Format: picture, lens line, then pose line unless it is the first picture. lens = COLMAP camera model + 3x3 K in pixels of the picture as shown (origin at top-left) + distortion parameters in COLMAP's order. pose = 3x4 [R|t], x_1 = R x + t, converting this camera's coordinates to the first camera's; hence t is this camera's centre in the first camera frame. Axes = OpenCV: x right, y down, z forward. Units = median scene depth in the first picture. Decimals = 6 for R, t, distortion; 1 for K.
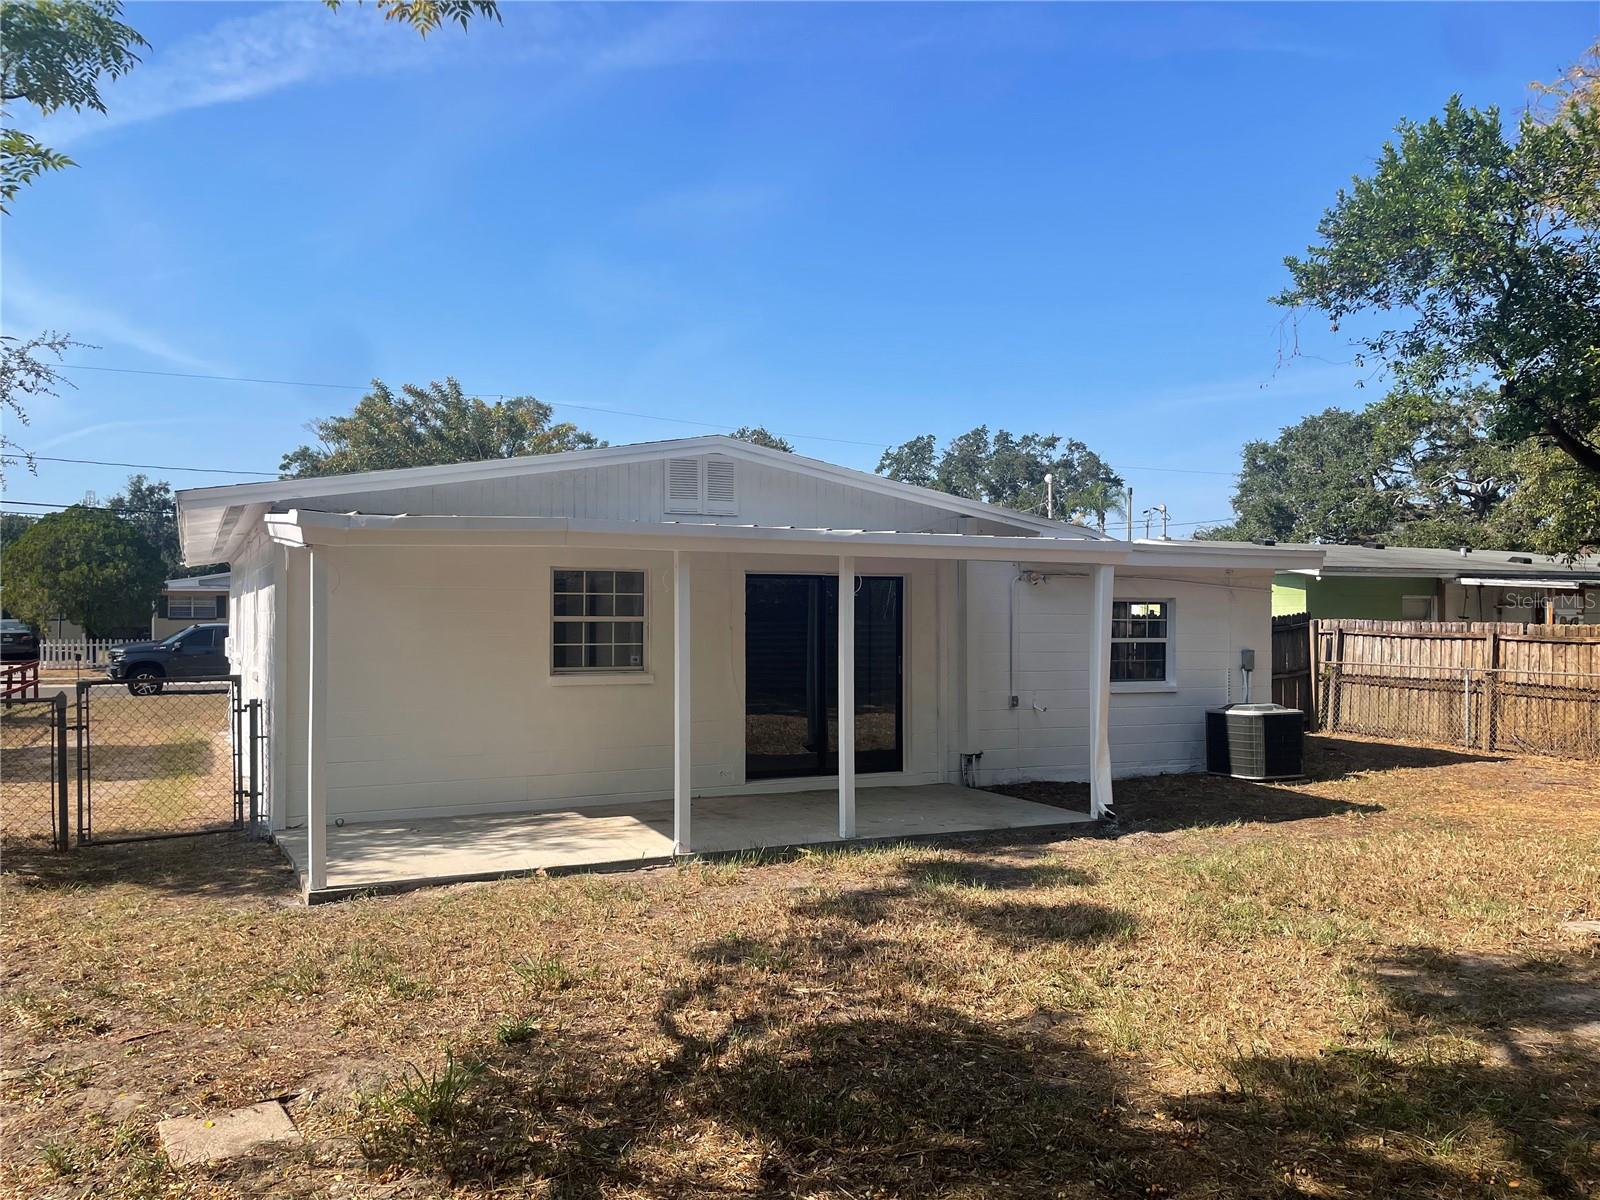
lens RADIAL K [[1205.0, 0, 798.1], [0, 1205.0, 605.2], [0, 0, 1]] dist [0.043824, -0.023946]
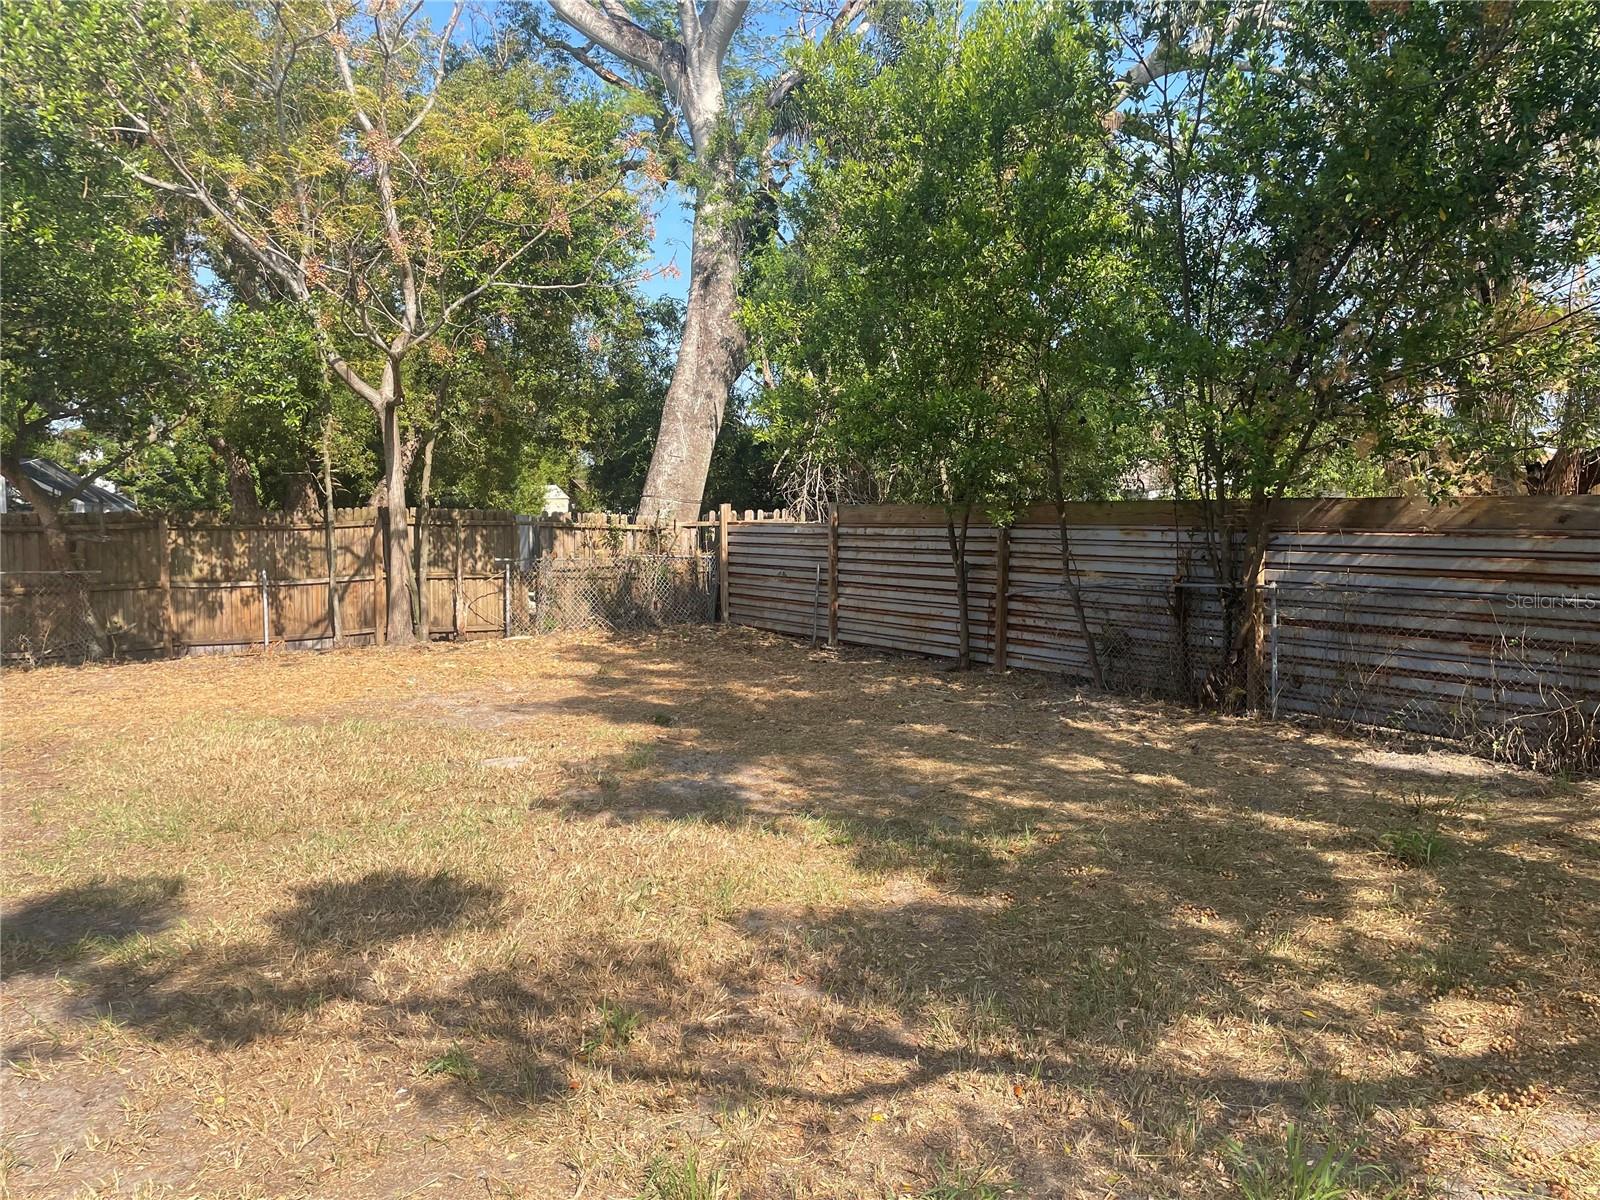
lens RADIAL K [[1205.0, 0, 805.0], [0, 1205.0, 608.2], [0, 0, 1]] dist [0.043824, -0.023946]
pose [[-0.091410, -0.078514, 0.992713, -0.353655], [-0.012429, 0.996899, 0.077701, 0.008196], [-0.995736, -0.005236, -0.092103, 0.506694]]
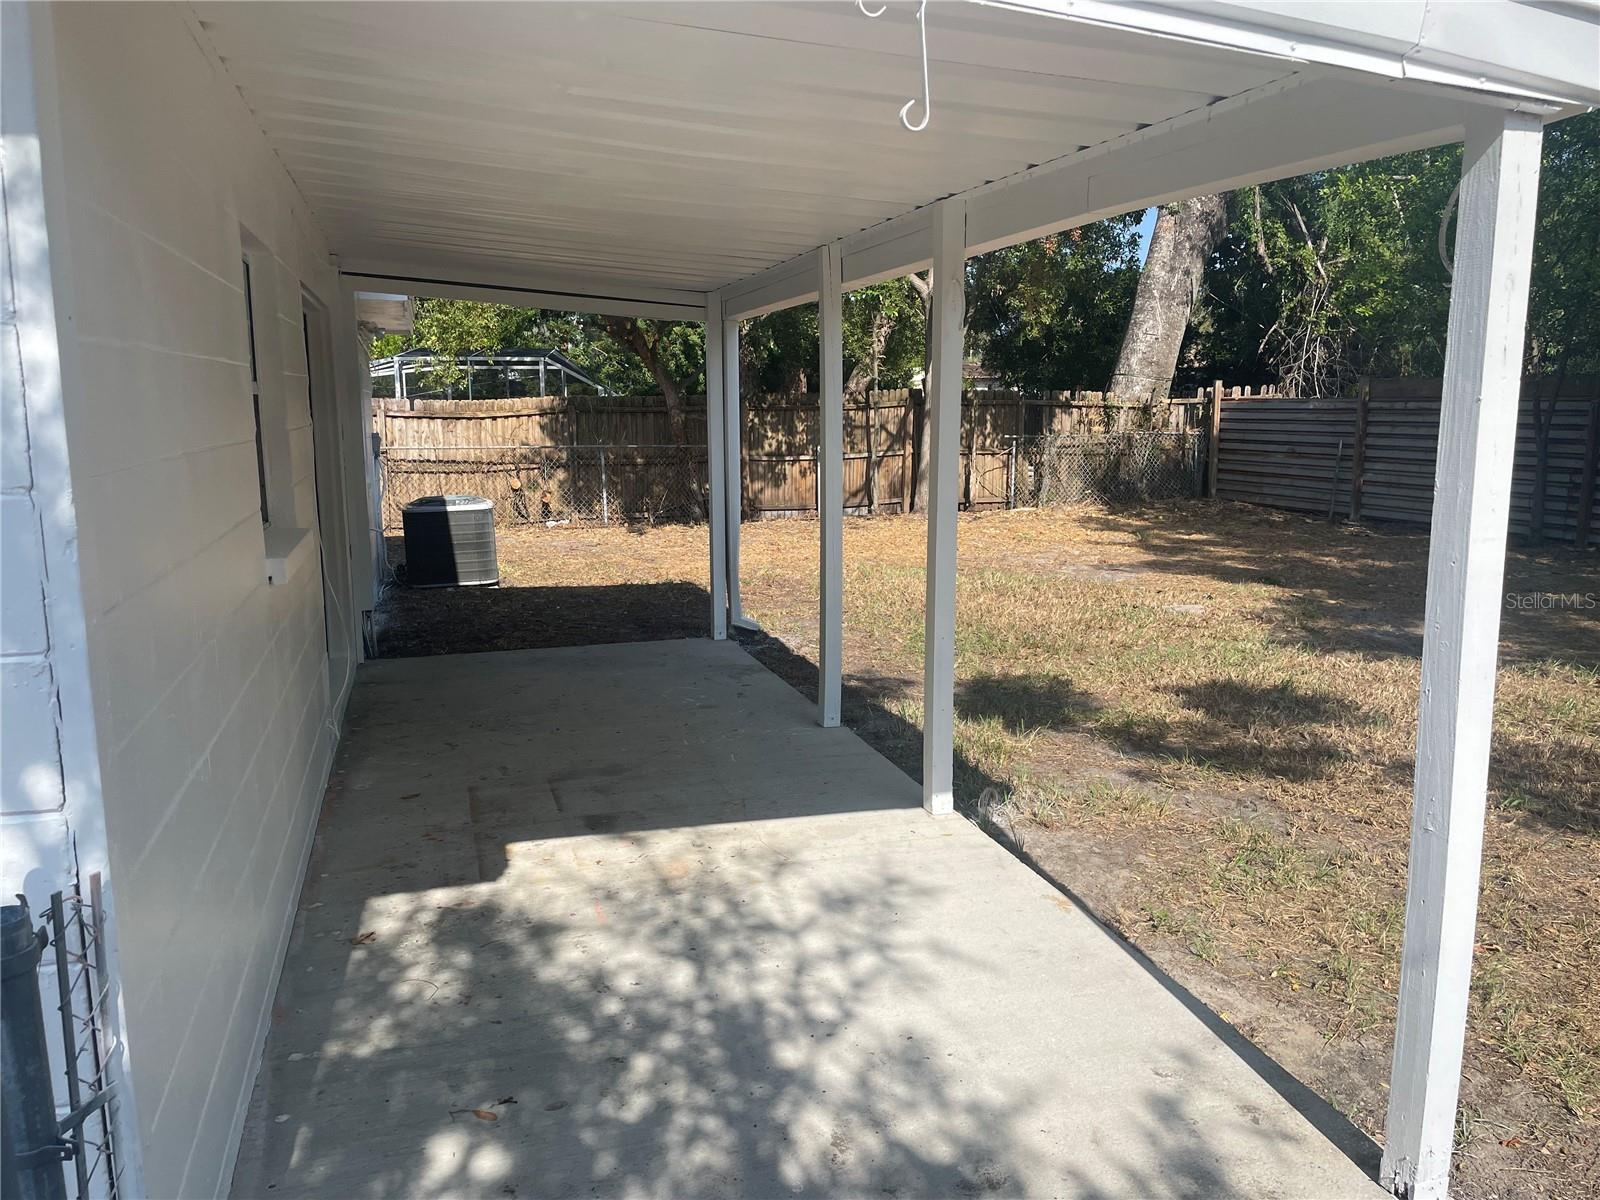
lens RADIAL K [[1205.0, 0, 793.8], [0, 1205.0, 591.0], [0, 0, 1]] dist [0.043824, -0.023946]
pose [[0.184873, -0.160099, 0.969634, -0.489735], [-0.002382, 0.986566, 0.163349, 0.010255], [-0.982760, -0.032509, 0.182008, 0.741296]]
